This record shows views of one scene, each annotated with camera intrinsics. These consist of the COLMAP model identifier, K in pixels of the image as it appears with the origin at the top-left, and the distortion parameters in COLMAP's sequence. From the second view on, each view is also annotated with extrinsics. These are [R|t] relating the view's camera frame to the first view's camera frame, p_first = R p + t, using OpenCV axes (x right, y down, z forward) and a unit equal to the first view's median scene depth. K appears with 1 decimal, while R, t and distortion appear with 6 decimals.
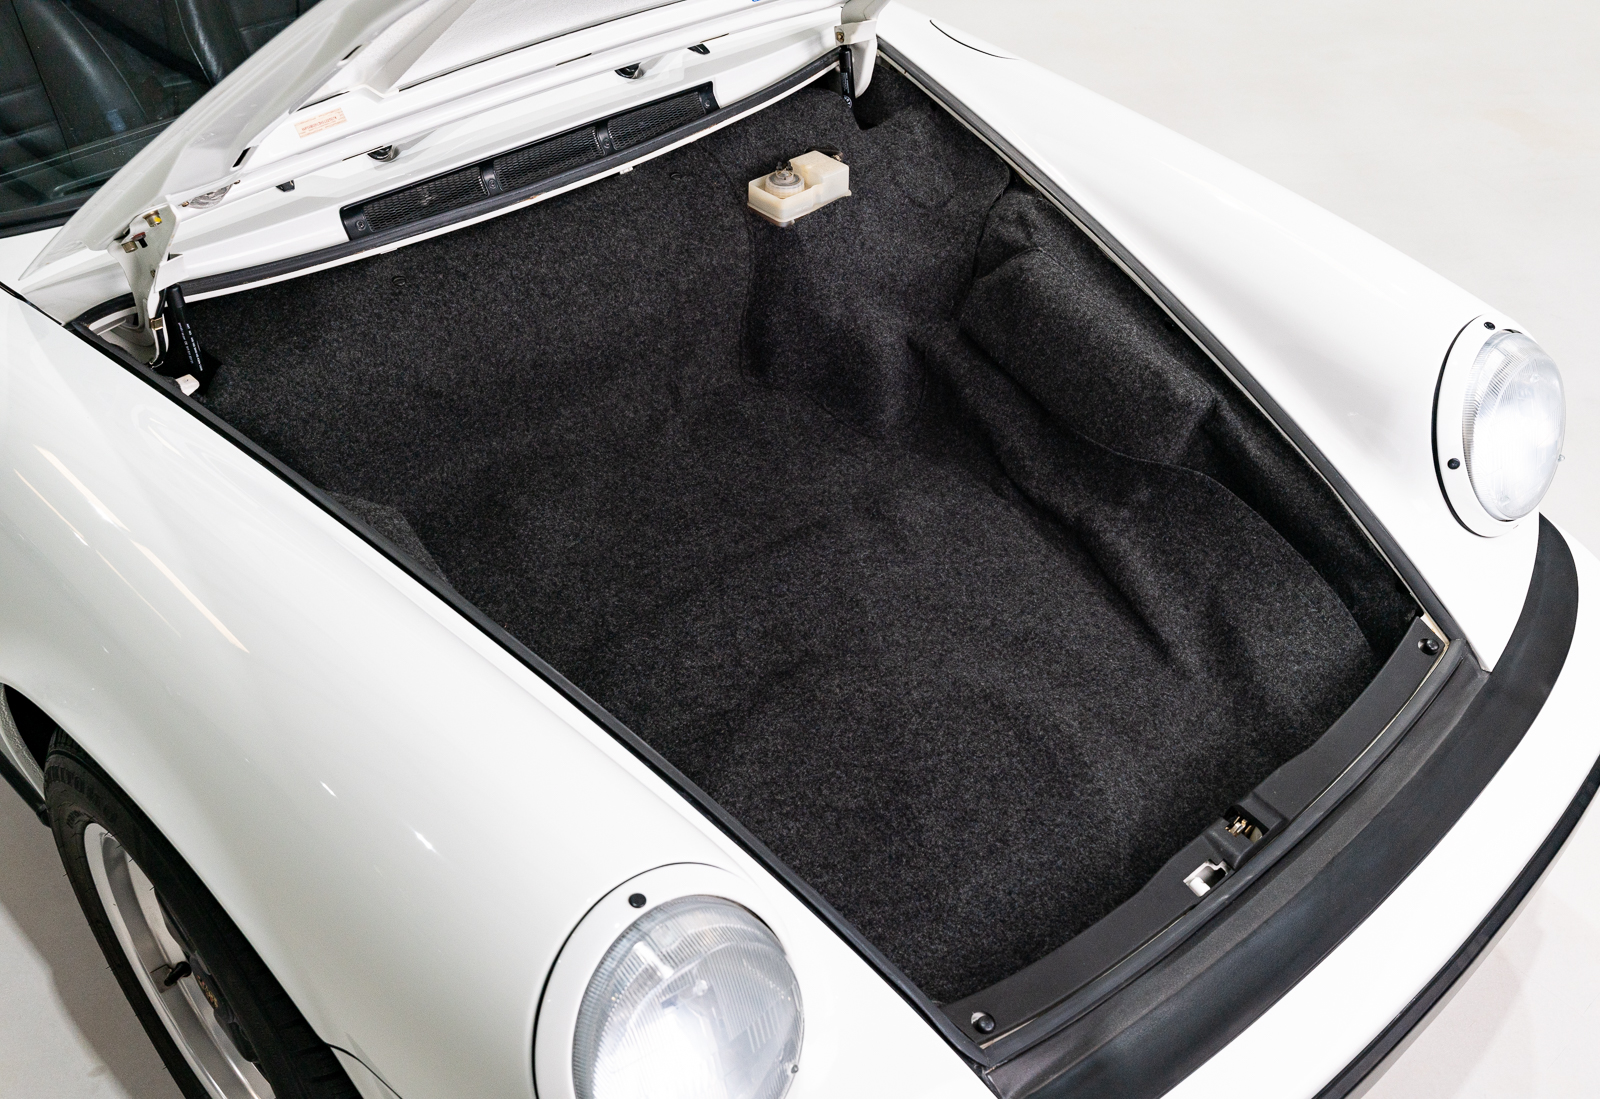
lens RADIAL K [[1814.4, 0, 799.9], [0, 1814.4, 593.8], [0, 0, 1]] dist [-0.001008, 0.018952]
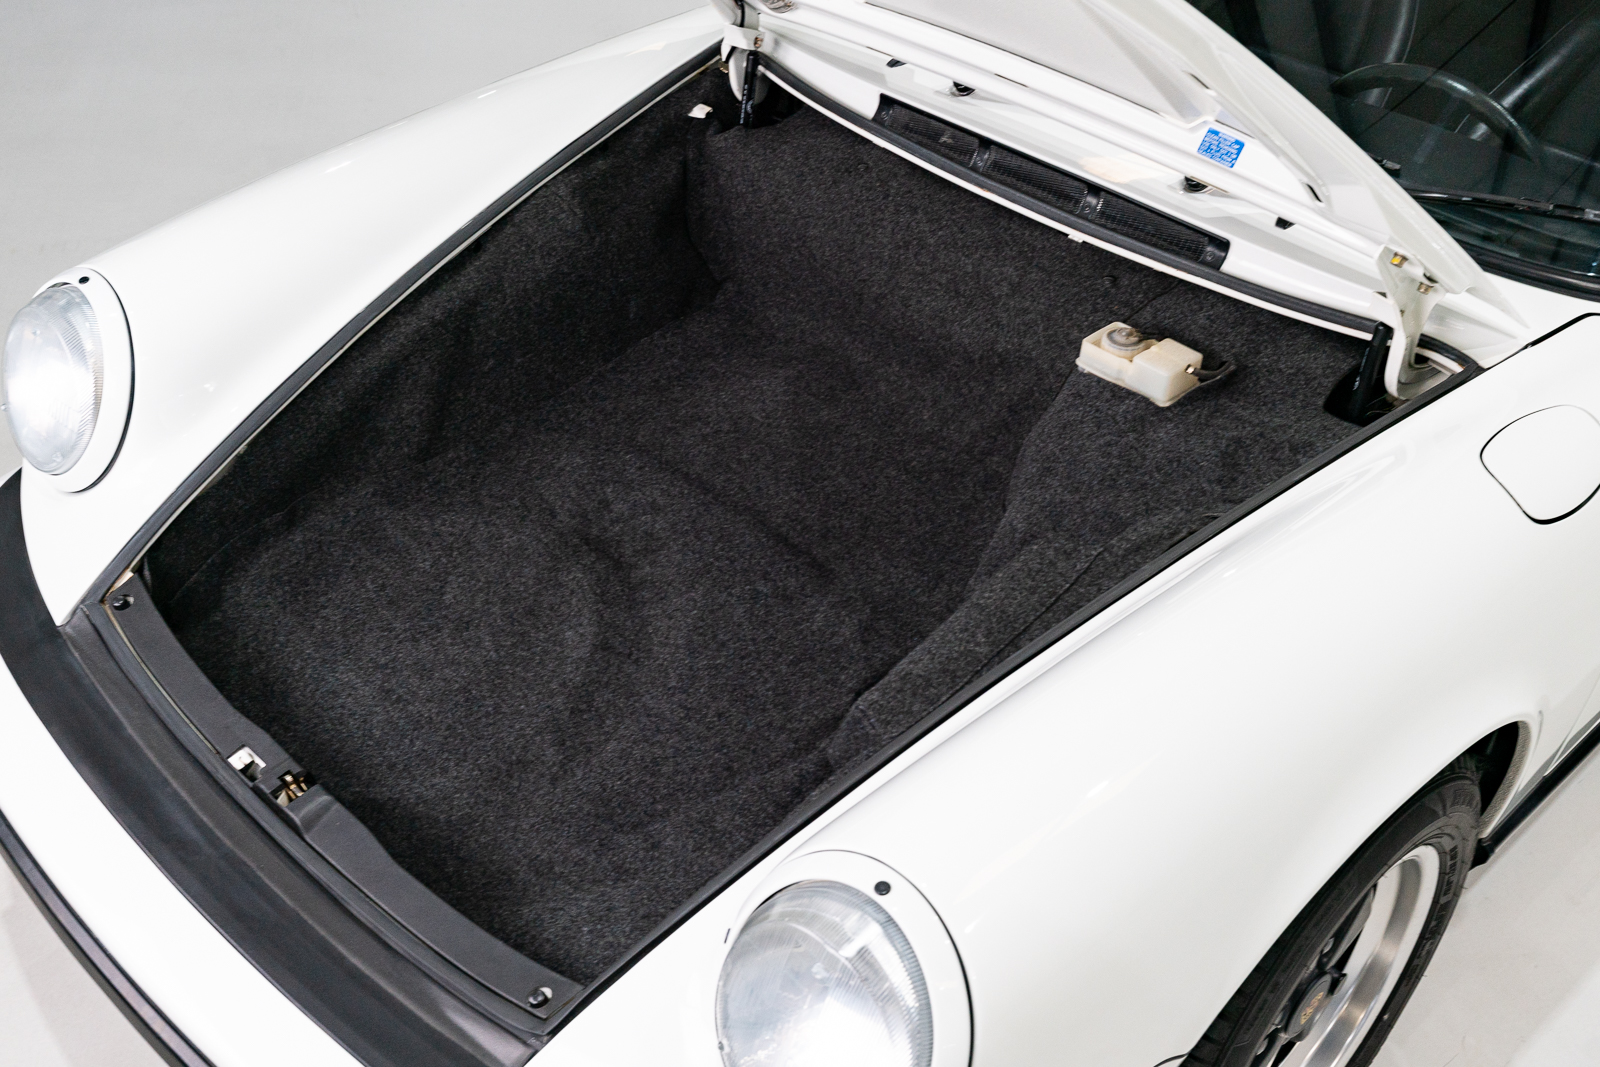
lens RADIAL K [[1719.3, 0, 800.0], [0, 1719.3, 533.5], [0, 0, 1]] dist [0.007314, -0.001196]
pose [[0.006225, 0.578175, -0.815889, 0.768273], [-0.645489, 0.625478, 0.438316, -0.455764], [0.763744, 0.523919, 0.377099, 0.639835]]
